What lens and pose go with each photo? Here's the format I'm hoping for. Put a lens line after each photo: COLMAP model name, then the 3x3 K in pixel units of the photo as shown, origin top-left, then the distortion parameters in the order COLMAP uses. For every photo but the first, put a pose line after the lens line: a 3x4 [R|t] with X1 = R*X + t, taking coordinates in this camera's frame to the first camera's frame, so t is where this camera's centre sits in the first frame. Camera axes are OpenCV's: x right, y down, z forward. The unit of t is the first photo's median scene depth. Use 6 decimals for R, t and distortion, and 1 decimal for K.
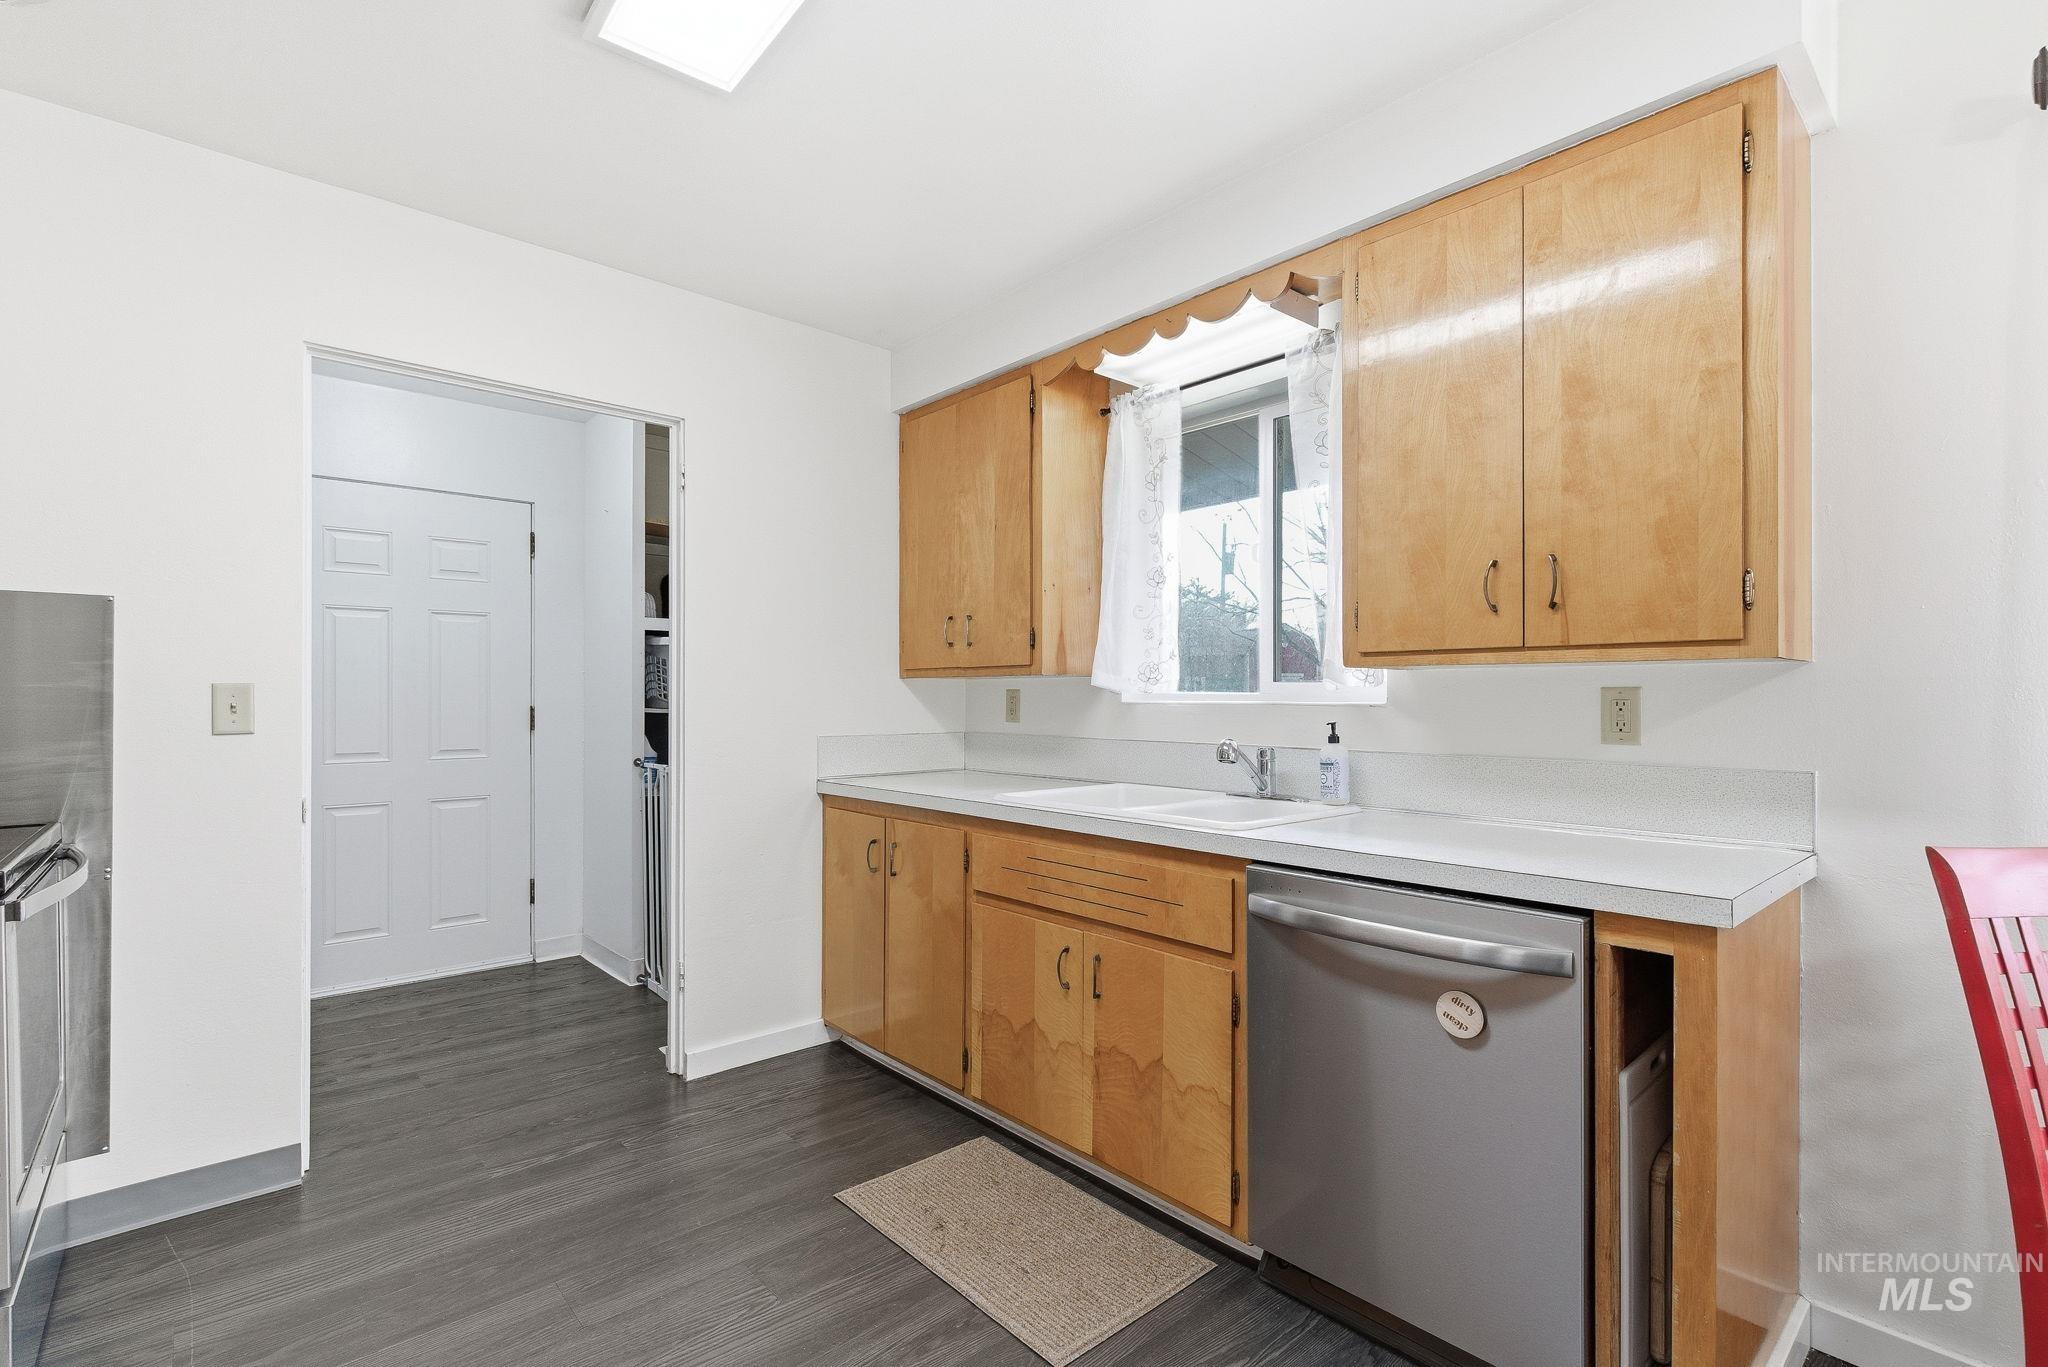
lens RADIAL K [[937.5, 0, 1011.3], [0, 937.5, 689.5], [0, 0, 1]] dist [0.011349, -0.003459]
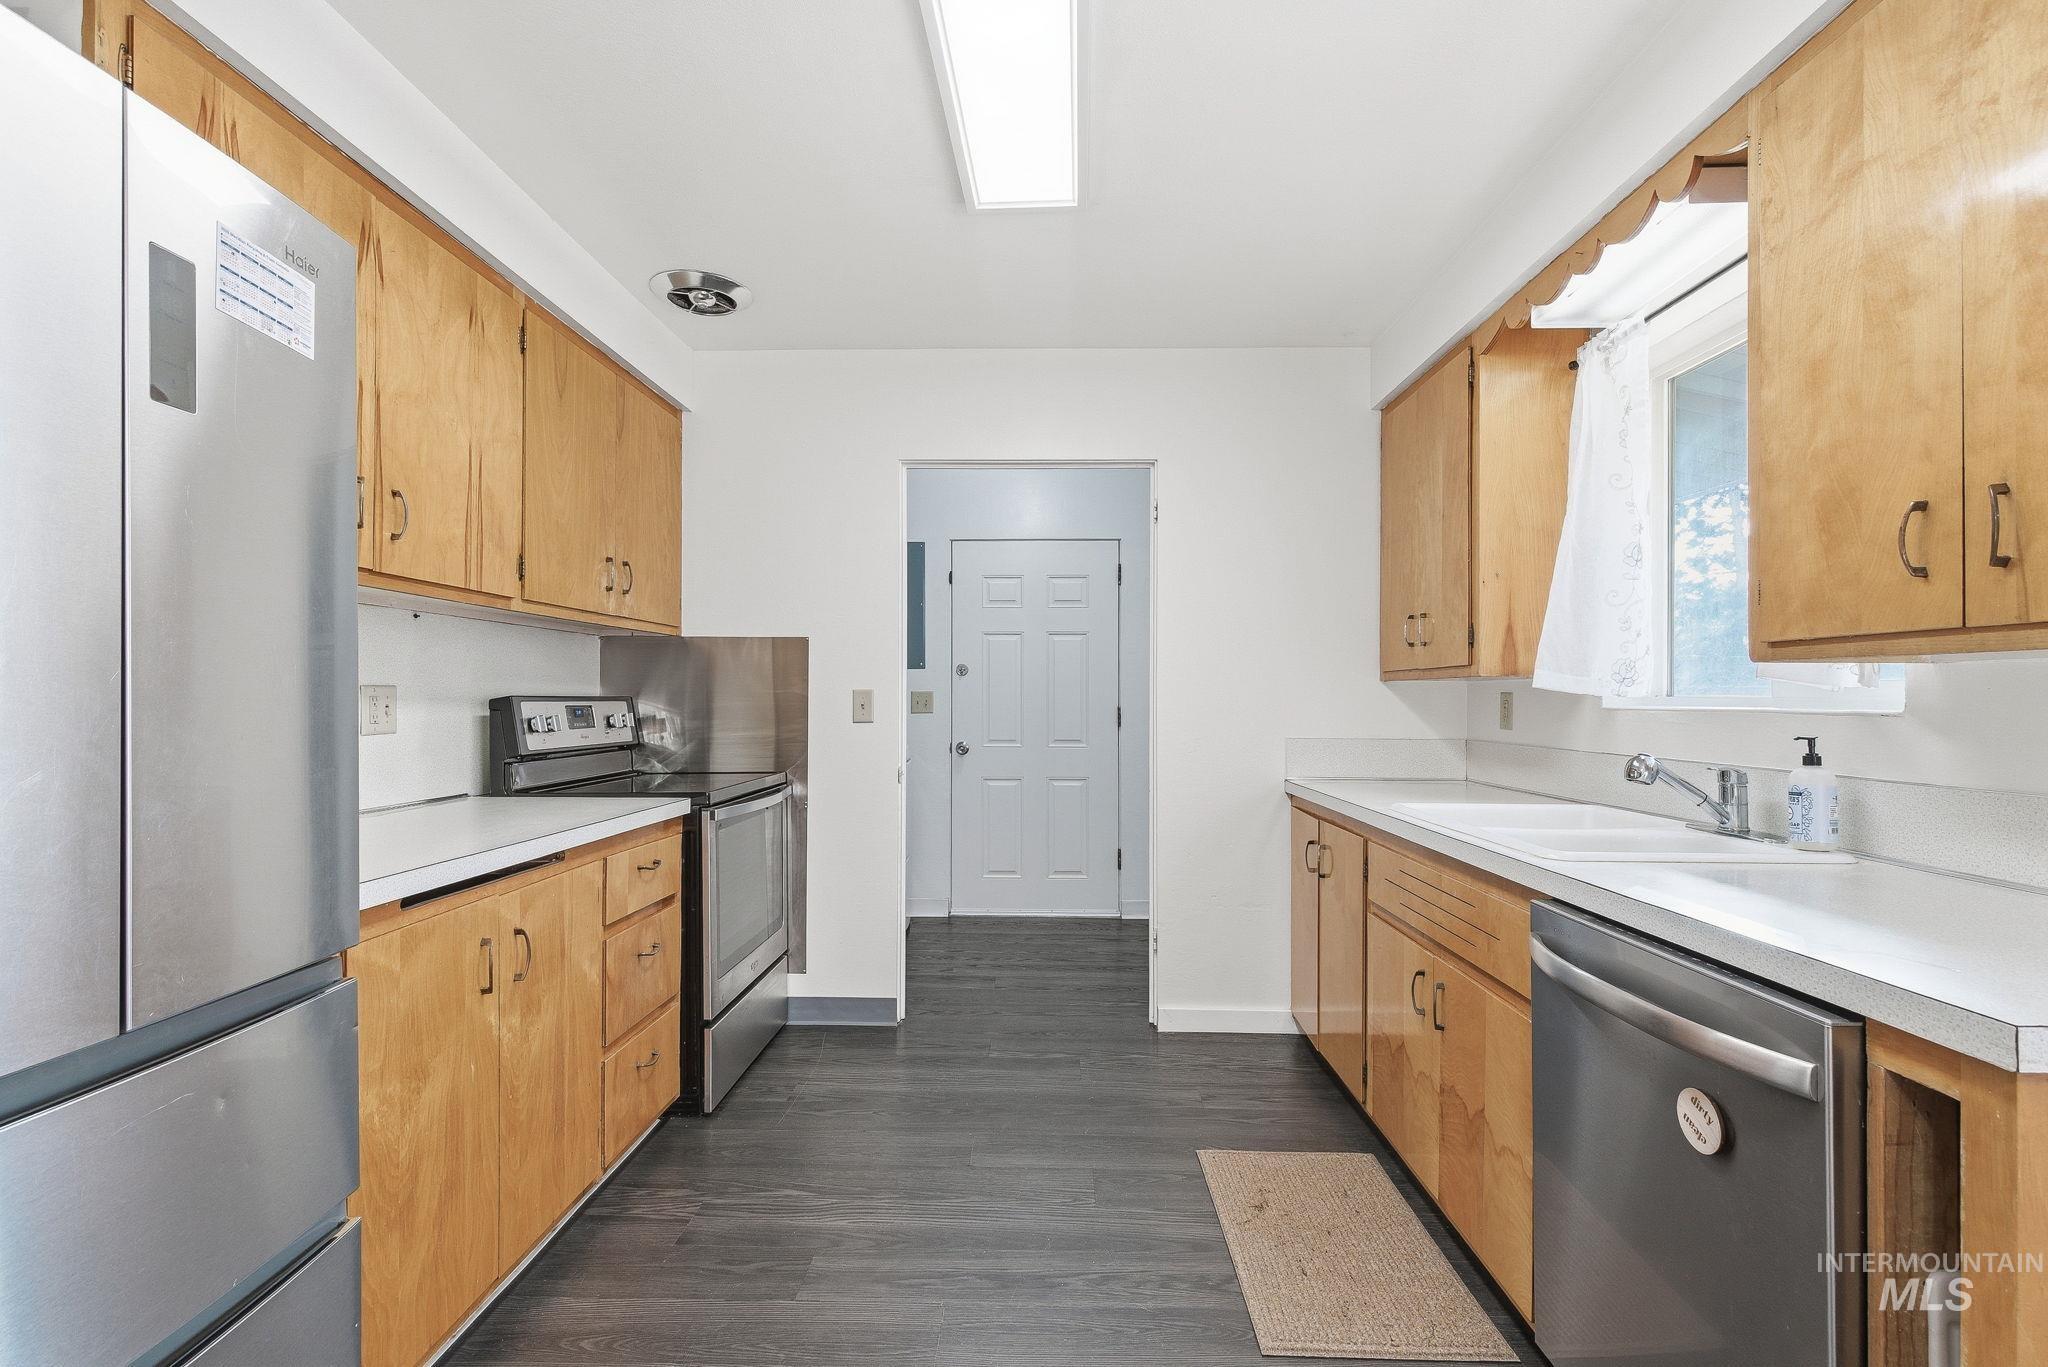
lens RADIAL K [[937.5, 0, 1030.1], [0, 937.5, 691.9], [0, 0, 1]] dist [0.011349, -0.003459]
pose [[0.737170, -0.002743, -0.675702, 0.395022], [0.002299, 0.999996, -0.001552, -0.000338], [0.675704, -0.000409, 0.737173, 0.050333]]
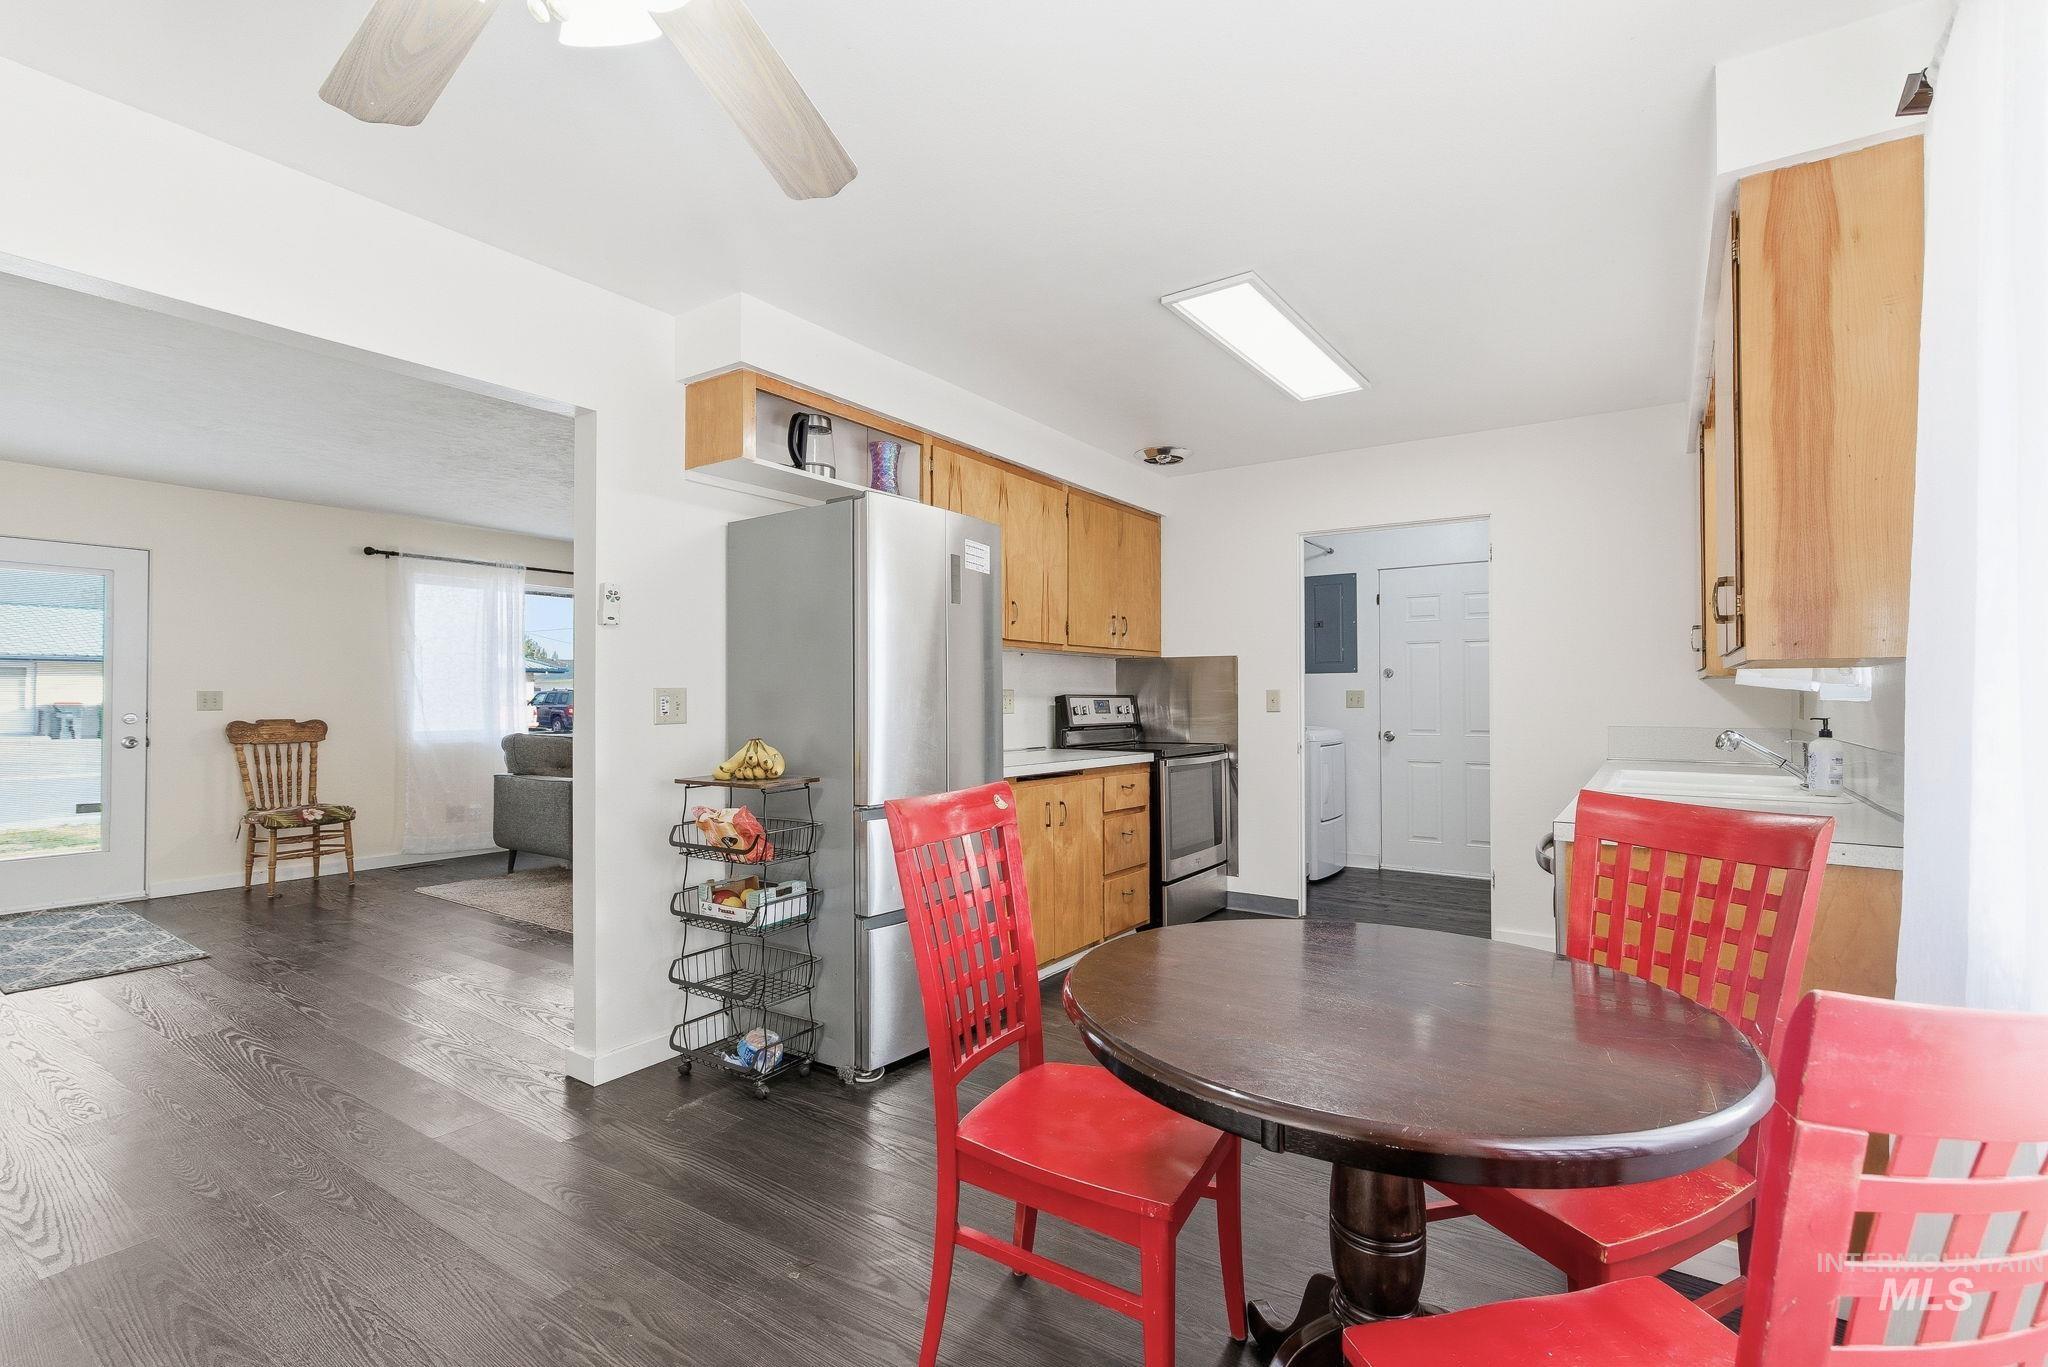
lens RADIAL K [[937.5, 0, 1033.1], [0, 937.5, 685.4], [0, 0, 1]] dist [0.011349, -0.003459]
pose [[0.254952, -0.012835, -0.966868, 1.158164], [0.007699, 0.999907, -0.011244, 0.003224], [0.966923, -0.004577, 0.255027, -0.136442]]
